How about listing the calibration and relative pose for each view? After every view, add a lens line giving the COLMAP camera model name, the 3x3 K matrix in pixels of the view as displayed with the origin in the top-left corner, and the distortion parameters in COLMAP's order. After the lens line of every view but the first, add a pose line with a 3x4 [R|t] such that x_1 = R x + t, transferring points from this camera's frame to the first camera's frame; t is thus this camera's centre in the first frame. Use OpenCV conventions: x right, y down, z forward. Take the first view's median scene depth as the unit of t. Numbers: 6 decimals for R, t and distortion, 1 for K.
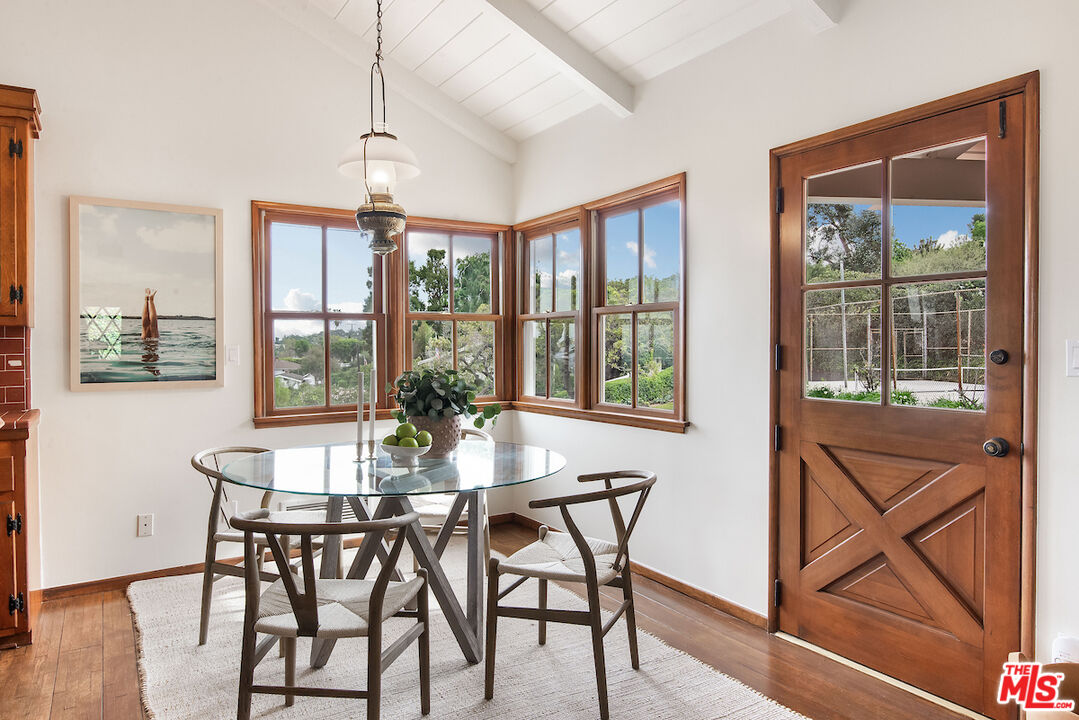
lens RADIAL K [[682.0, 0, 538.1], [0, 682.0, 347.8], [0, 0, 1]] dist [0.001036, -0.015623]
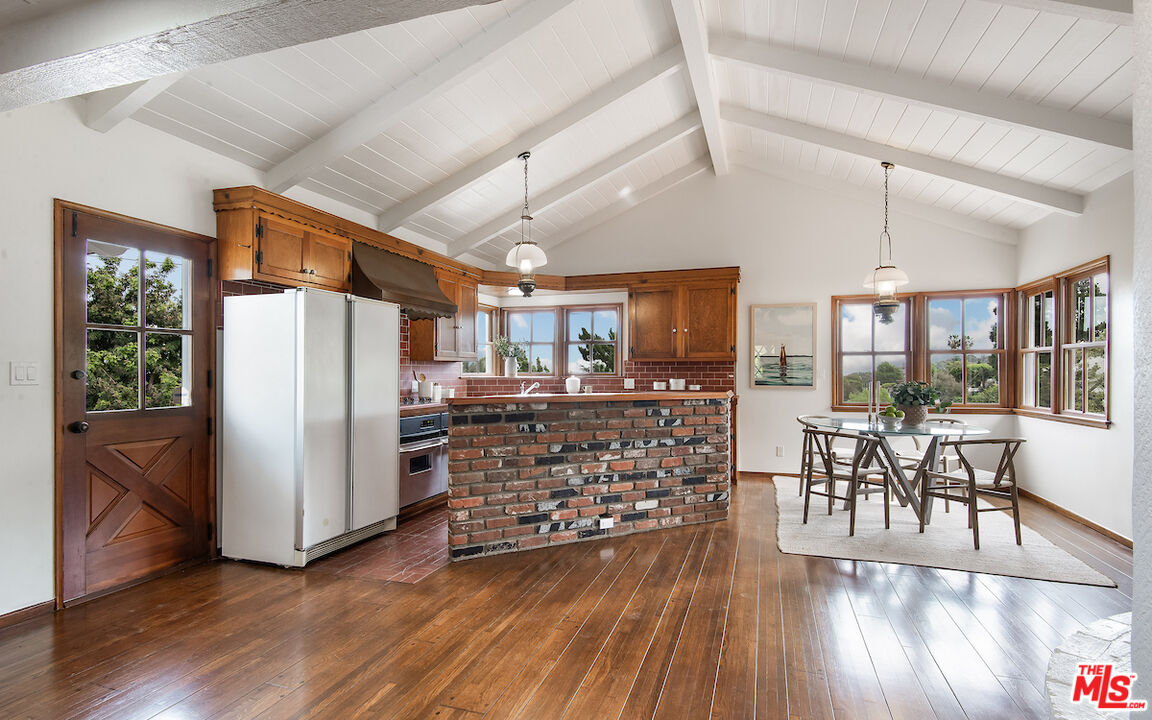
lens RADIAL K [[568.9, 0, 573.4], [0, 568.9, 372.6], [0, 0, 1]] dist [0.001769, -0.000091]
pose [[0.626426, 0.007751, -0.779443, 0.451038], [-0.007807, 0.999963, 0.003670, 0.006569], [0.779442, 0.003786, 0.626463, -0.696777]]
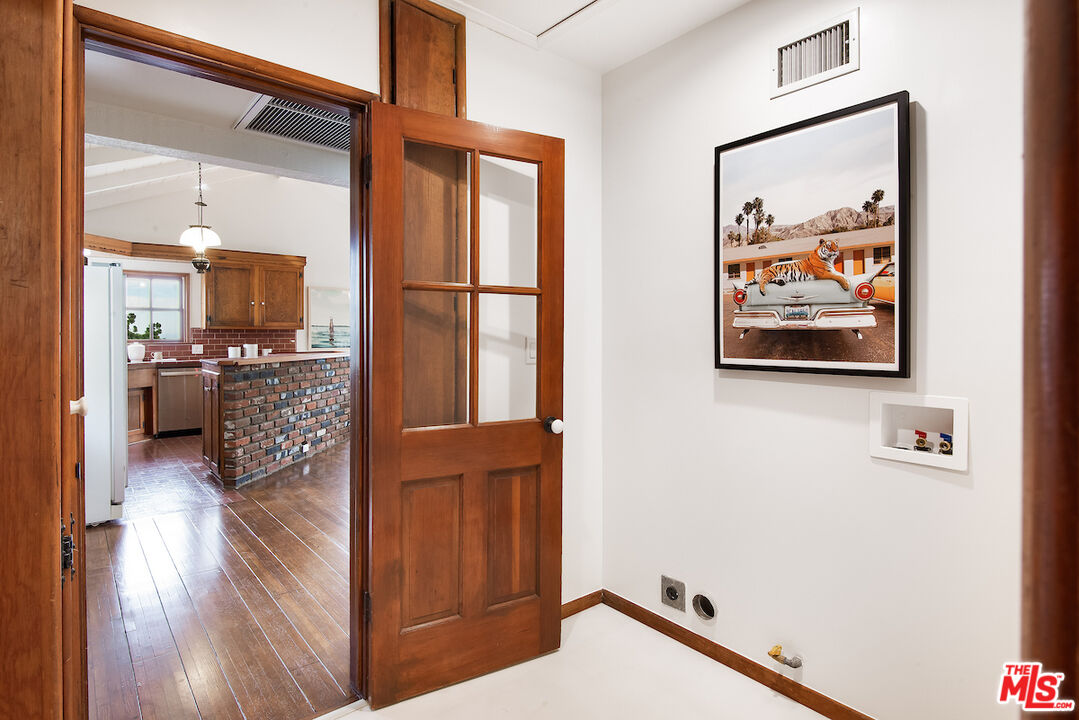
lens RADIAL K [[574.4, 0, 546.6], [0, 574.4, 341.7], [0, 0, 1]] dist [-0.001496, -0.000896]
pose [[0.990812, 0.003062, 0.135214, 0.020566], [-0.003907, 0.999974, 0.005987, 0.004297], [-0.135192, -0.006460, 0.990798, -1.669509]]
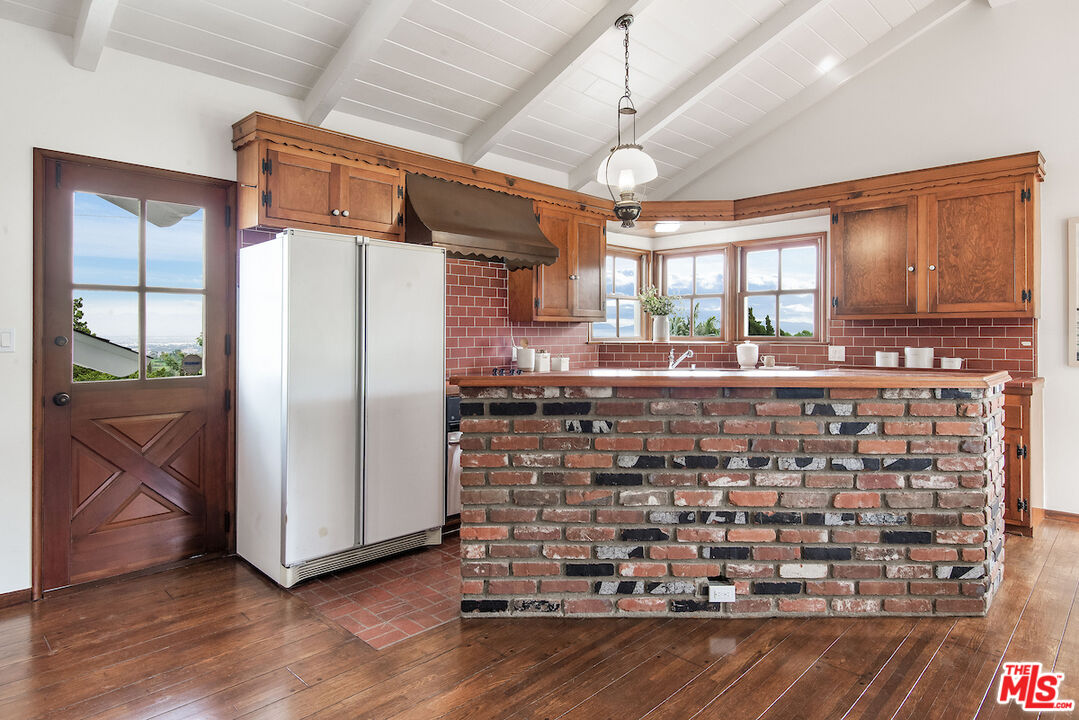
lens RADIAL K [[615.4, 0, 524.9], [0, 615.4, 329.1], [0, 0, 1]] dist [0.023645, -0.030227]
pose [[0.207812, 0.000894, -0.978168, 0.261698], [-0.006266, 0.999980, -0.000418, -0.000665], [0.978149, 0.006216, 0.207814, -0.282466]]
